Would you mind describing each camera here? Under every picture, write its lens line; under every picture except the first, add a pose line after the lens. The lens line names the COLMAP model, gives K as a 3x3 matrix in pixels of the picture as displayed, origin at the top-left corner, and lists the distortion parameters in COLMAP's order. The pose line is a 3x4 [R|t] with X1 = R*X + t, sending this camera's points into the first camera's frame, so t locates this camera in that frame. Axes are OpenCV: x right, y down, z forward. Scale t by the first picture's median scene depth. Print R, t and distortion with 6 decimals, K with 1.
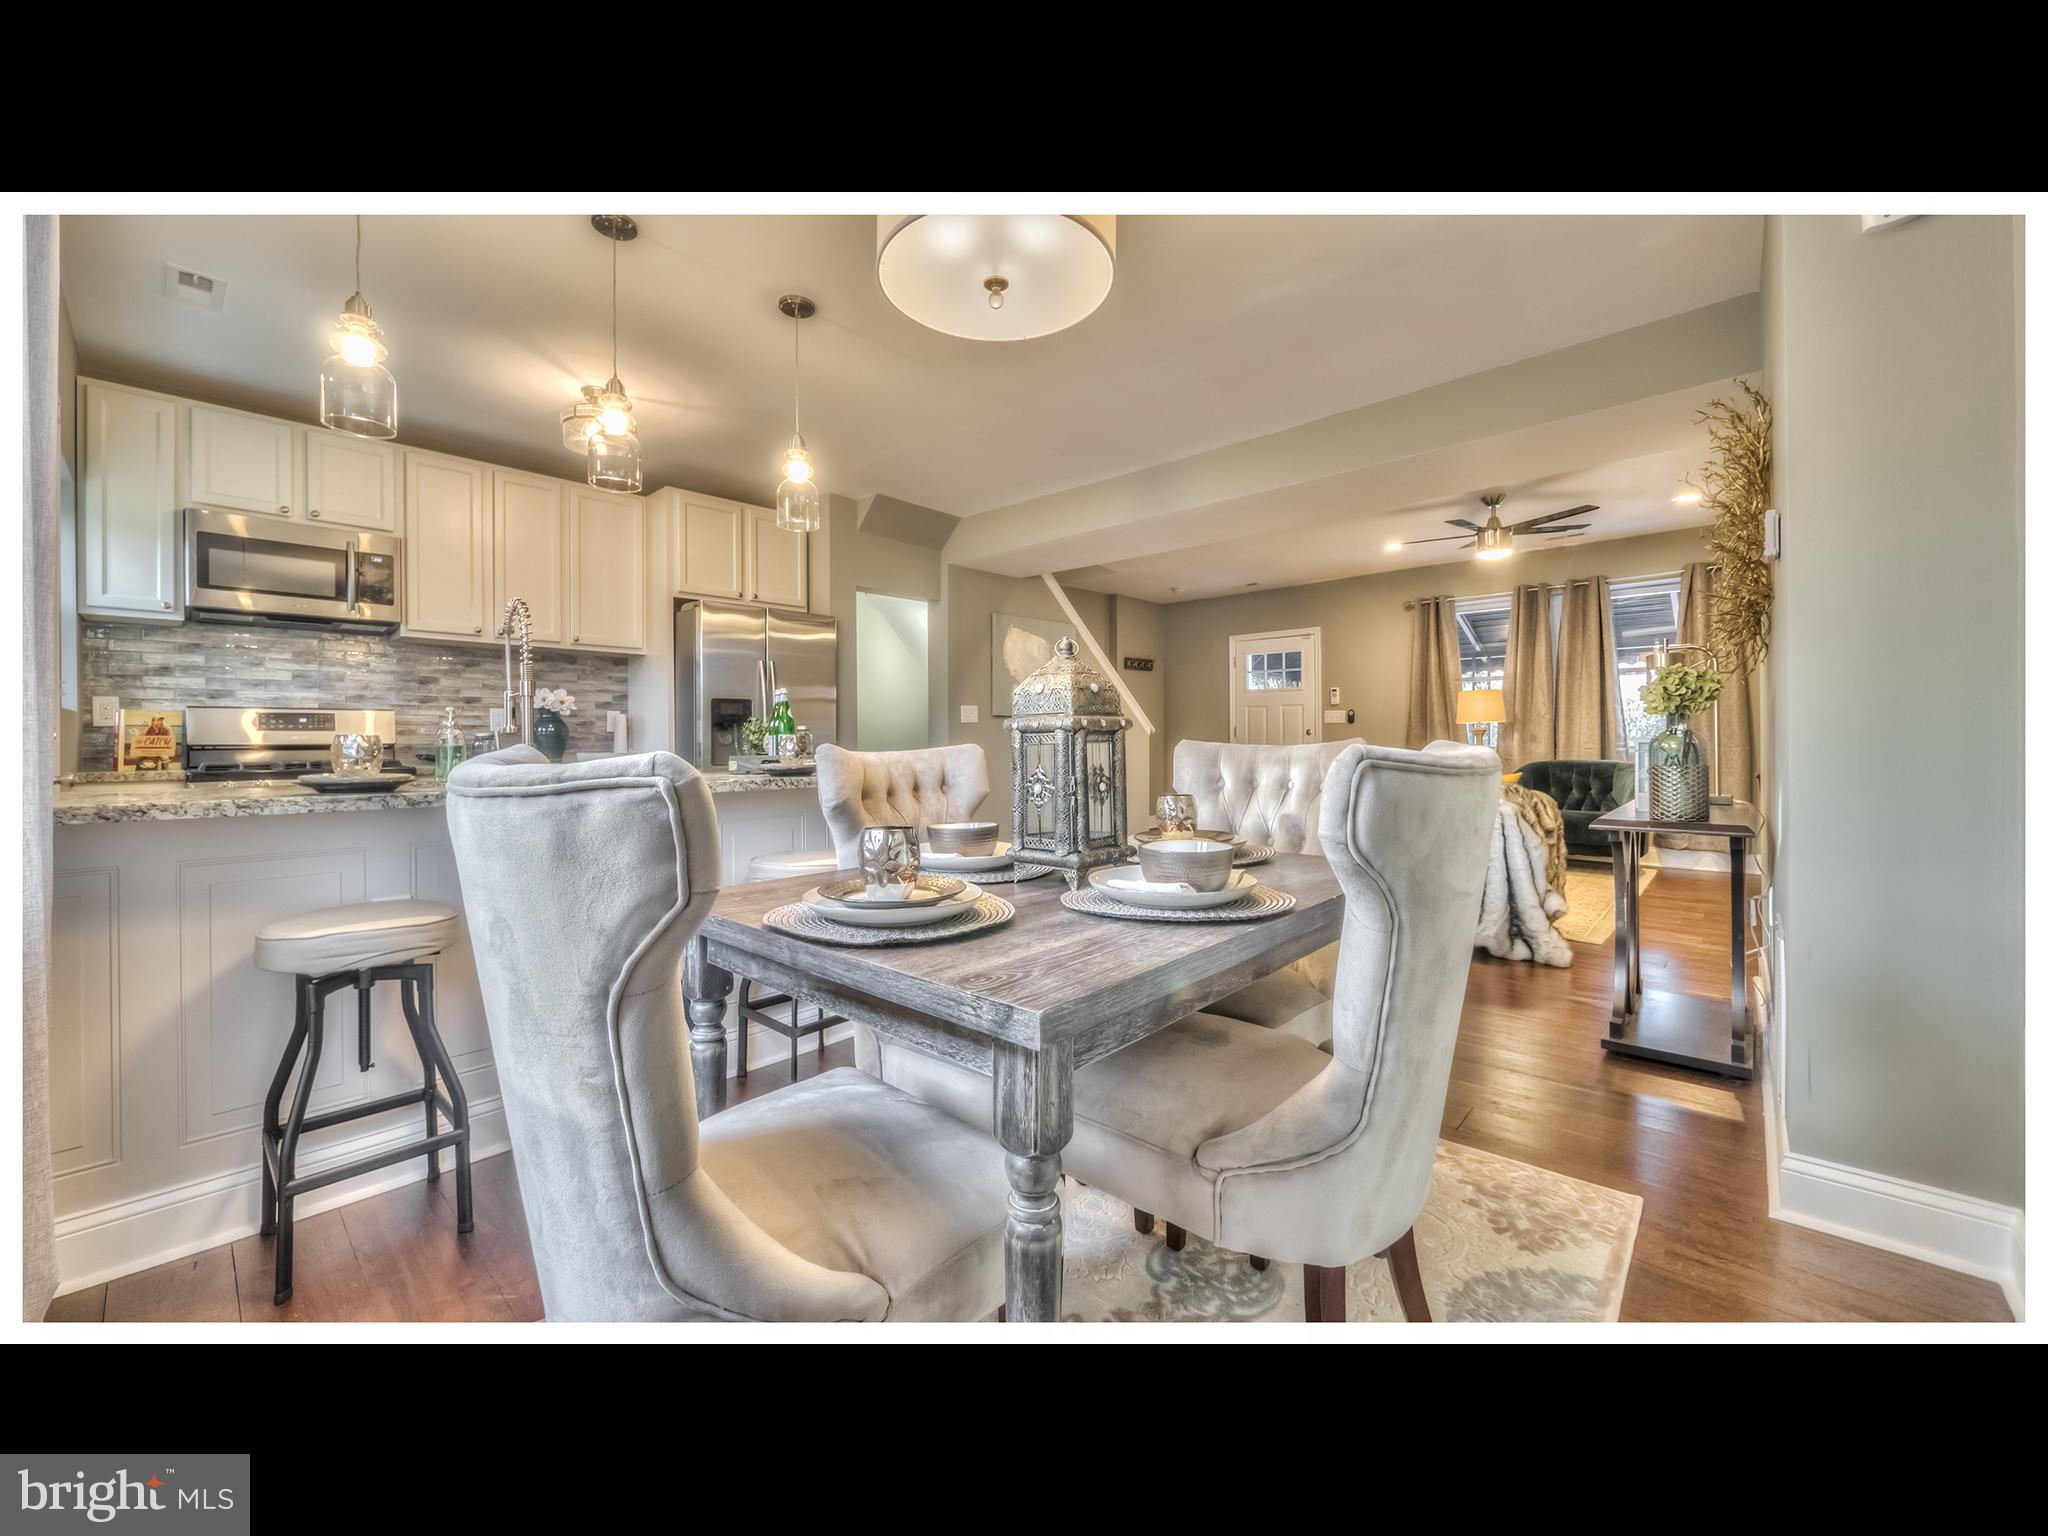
lens RADIAL K [[797.3, 0, 1019.7], [0, 797.3, 737.5], [0, 0, 1]] dist [-0.002709, -0.000091]
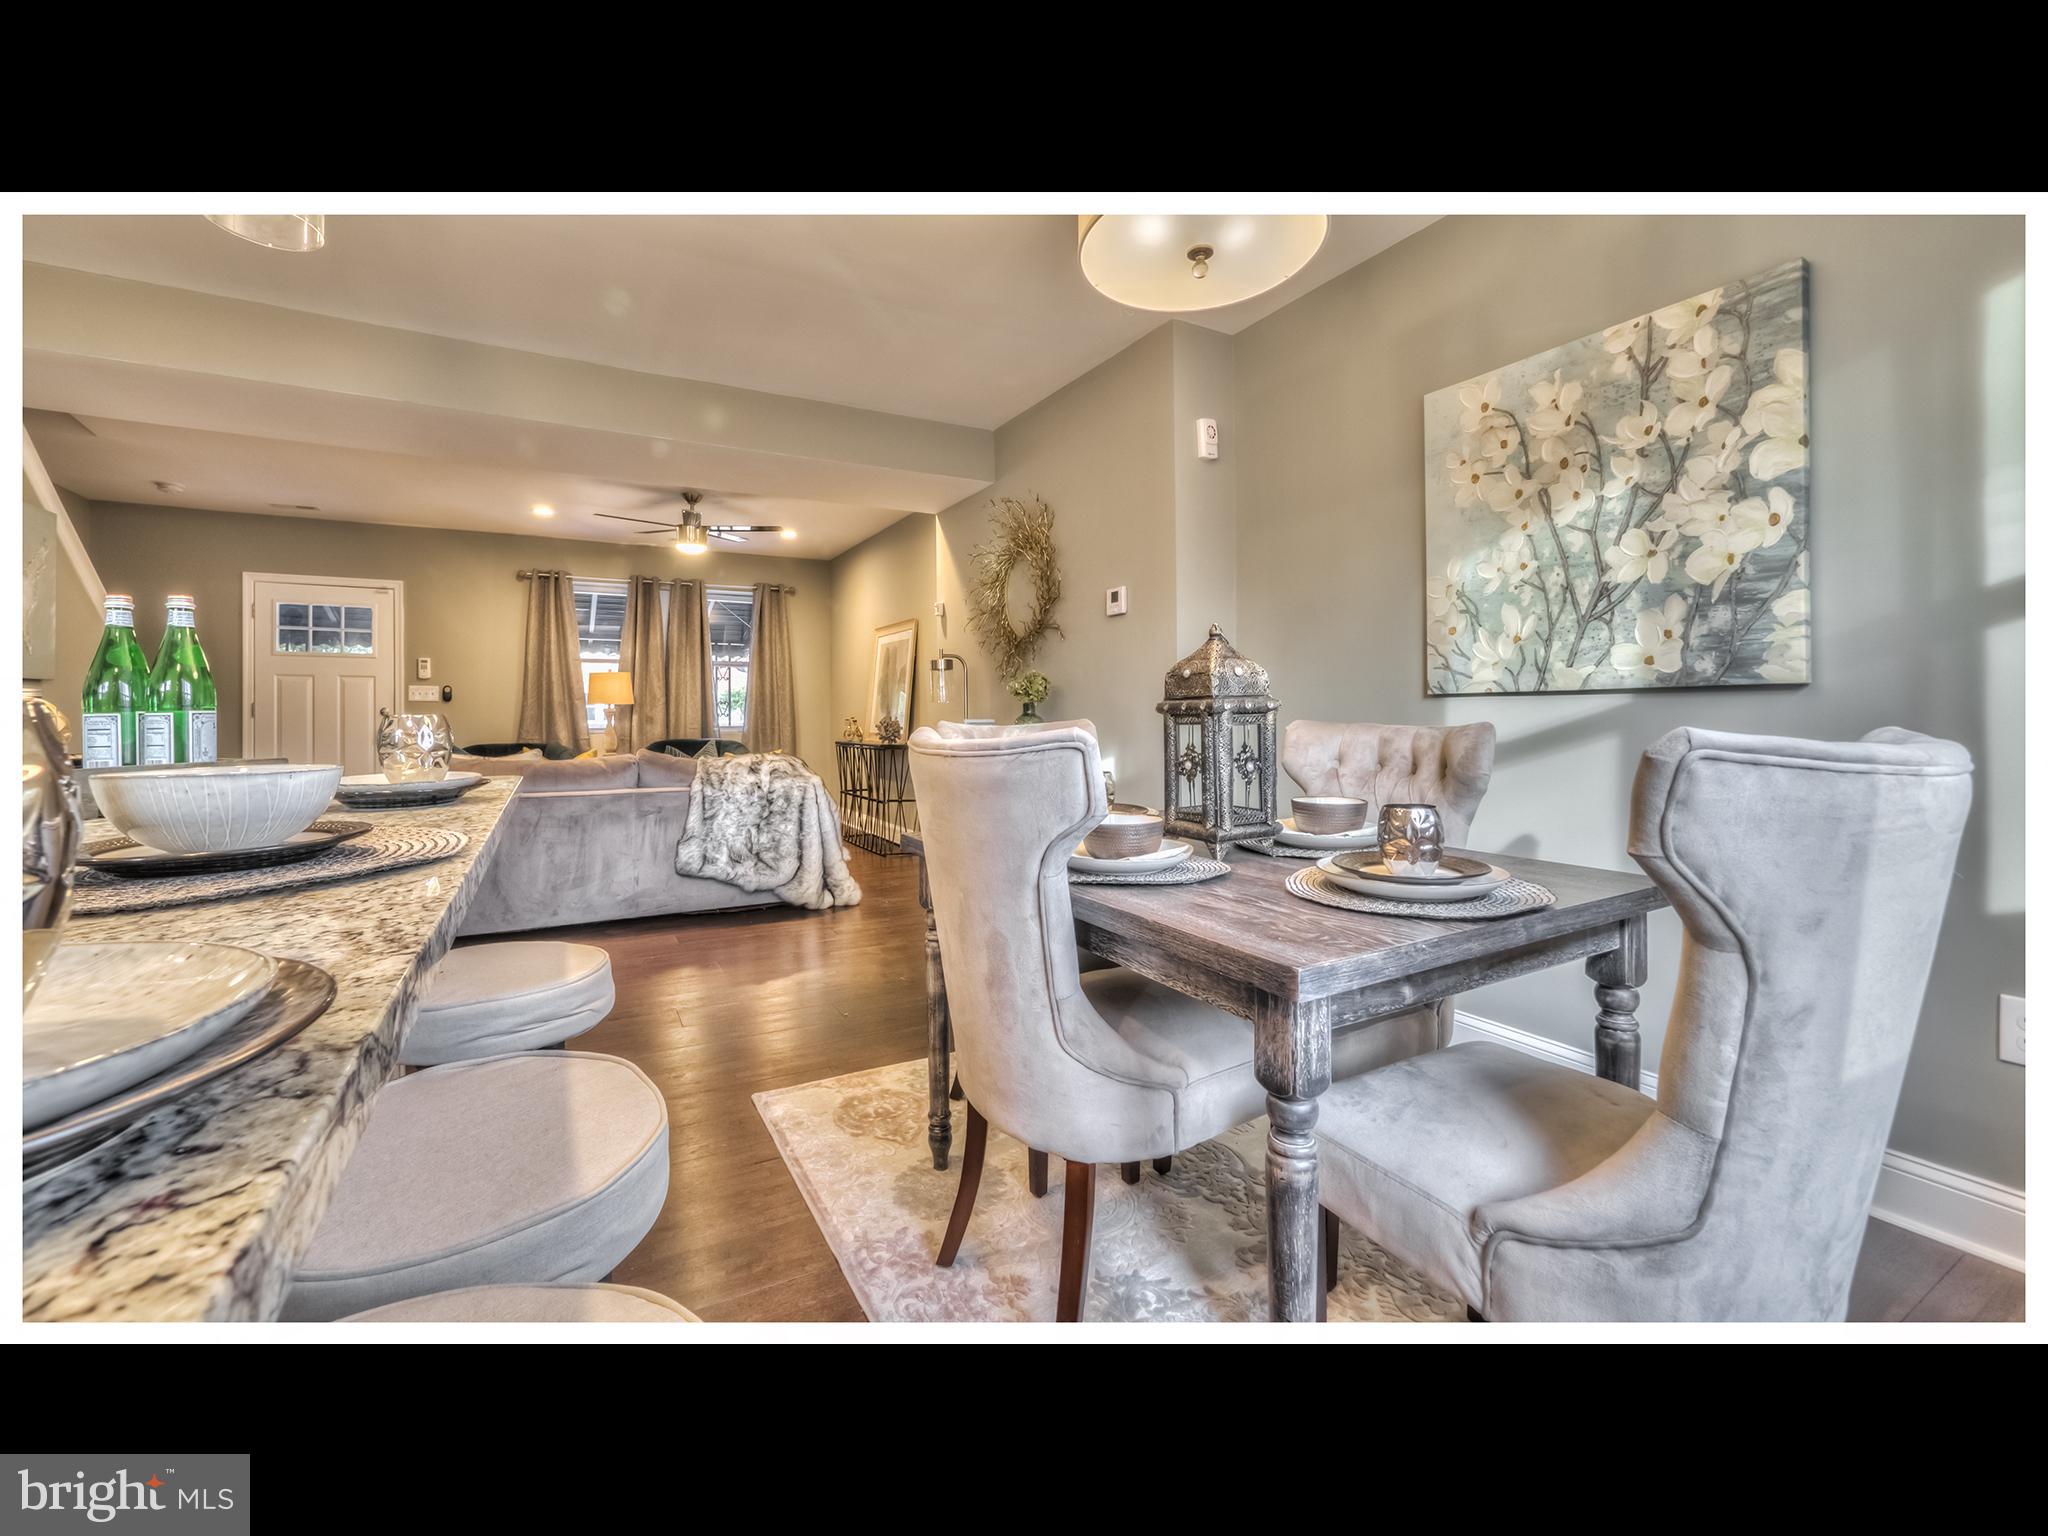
lens RADIAL K [[797.3, 0, 1007.9], [0, 797.3, 715.4], [0, 0, 1]] dist [-0.002709, -0.000091]
pose [[0.328560, 0.007485, 0.944453, -0.400227], [-0.002865, 0.999972, -0.006928, 0.001370], [-0.944479, -0.000429, 0.328572, 0.355442]]
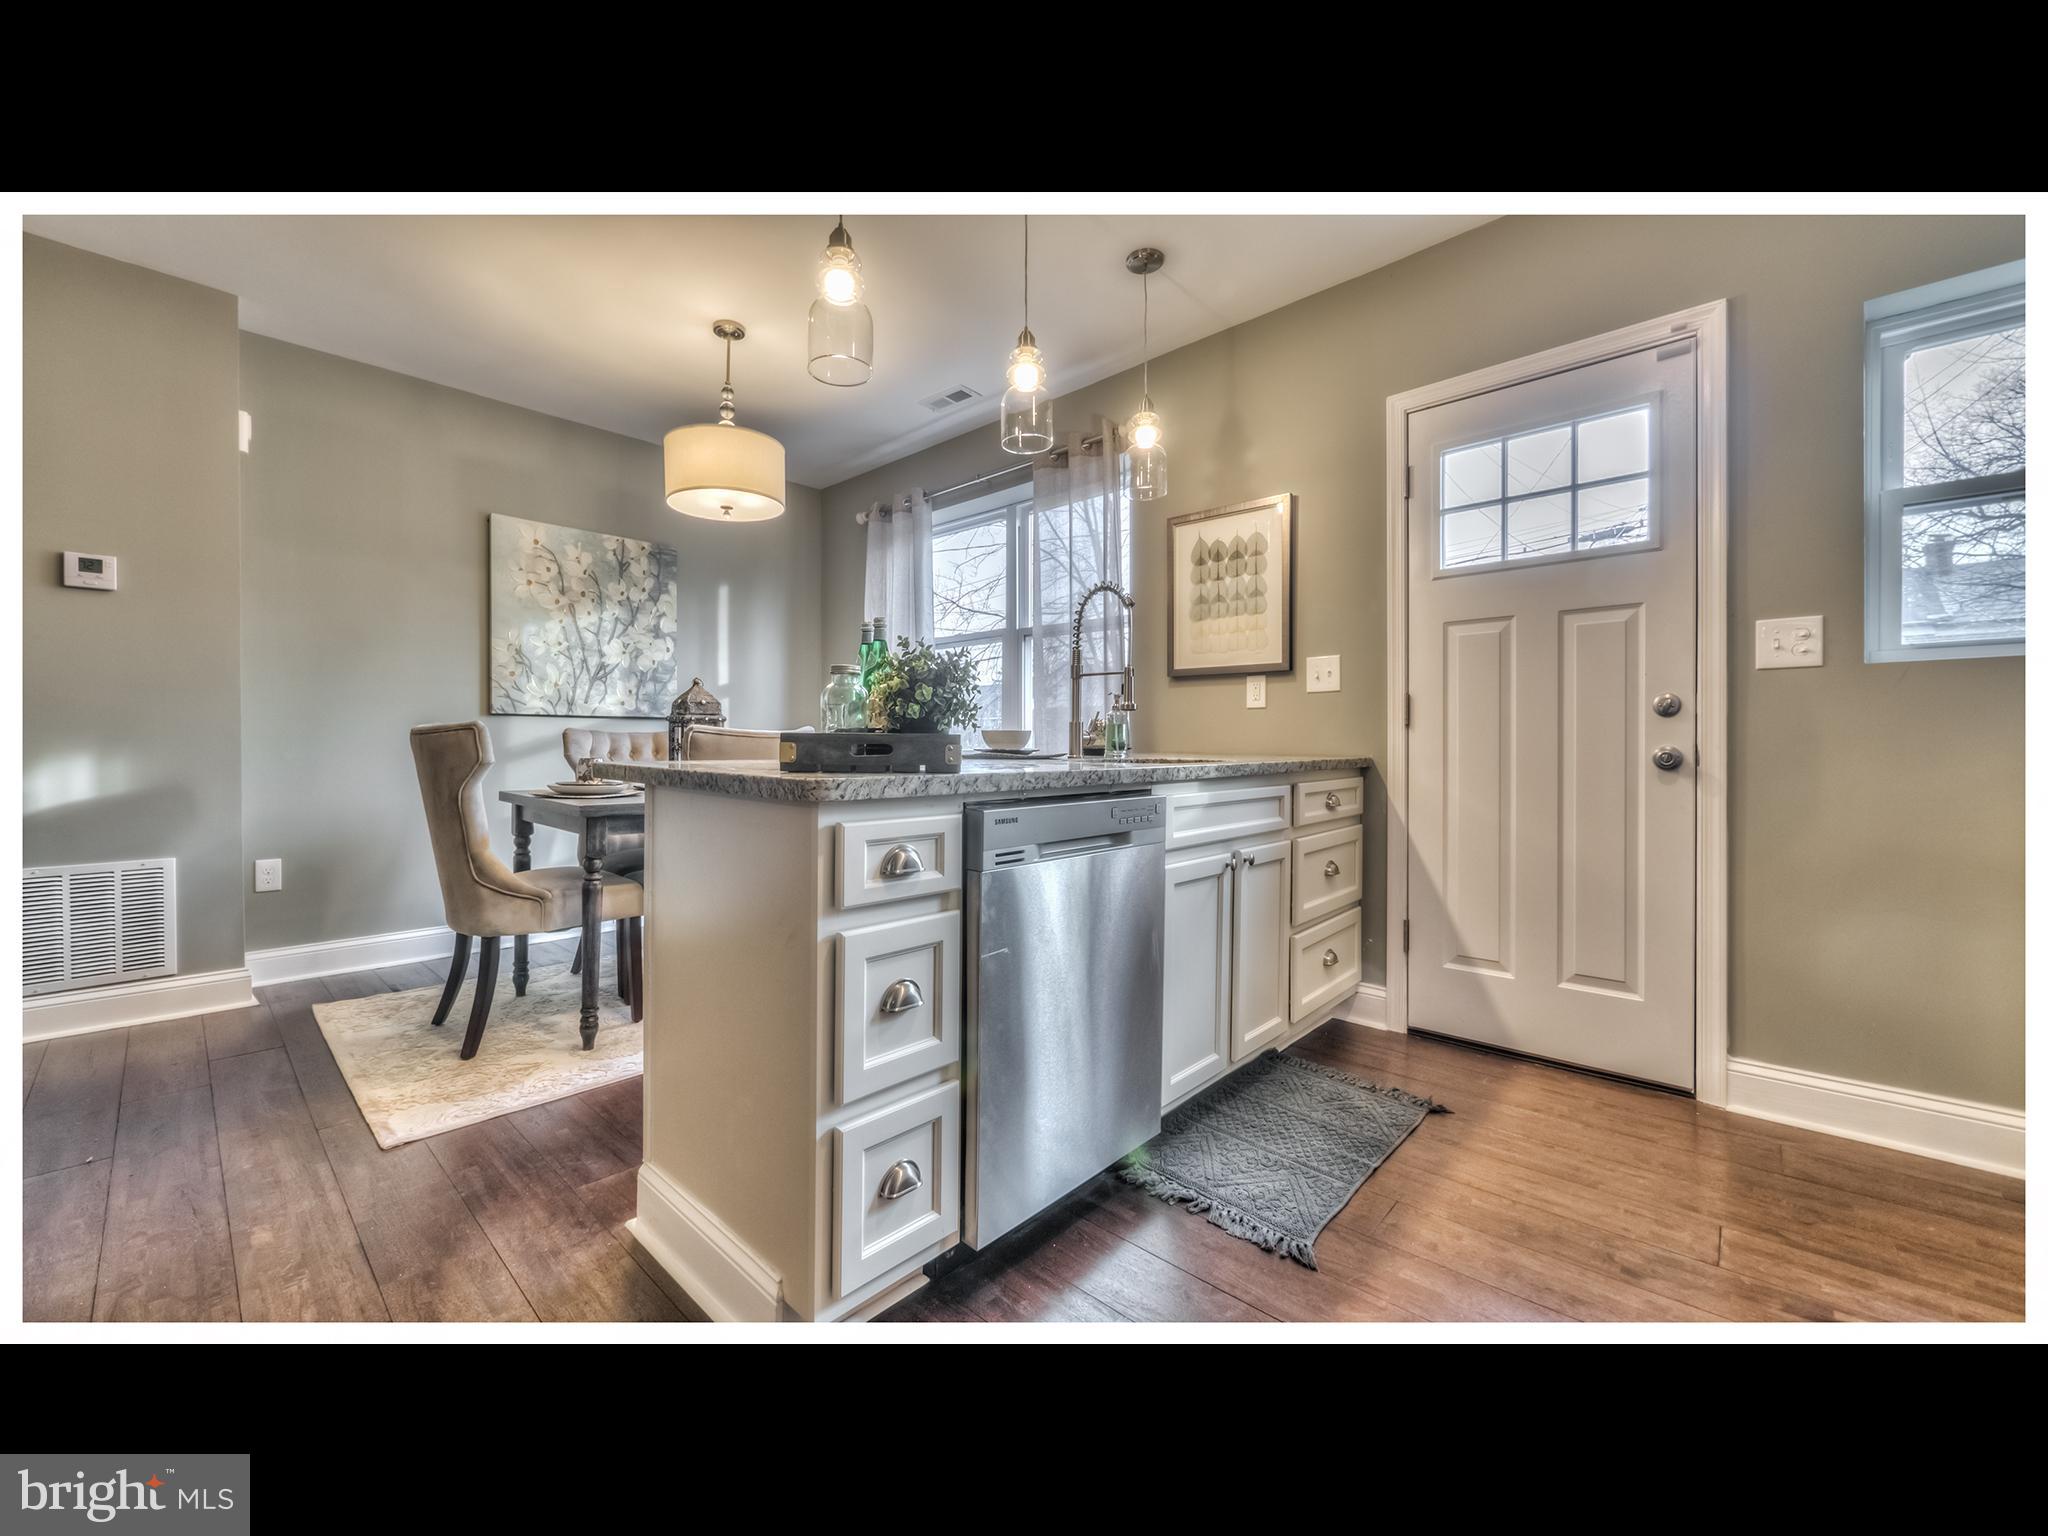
lens RADIAL K [[797.3, 0, 1027.0], [0, 797.3, 760.2], [0, 0, 1]] dist [-0.002709, -0.000091]
pose [[-0.999981, 0.004904, 0.003715, -0.327202], [0.004959, 0.999874, 0.015066, 0.025217], [-0.003640, 0.015084, -0.999880, 1.245884]]
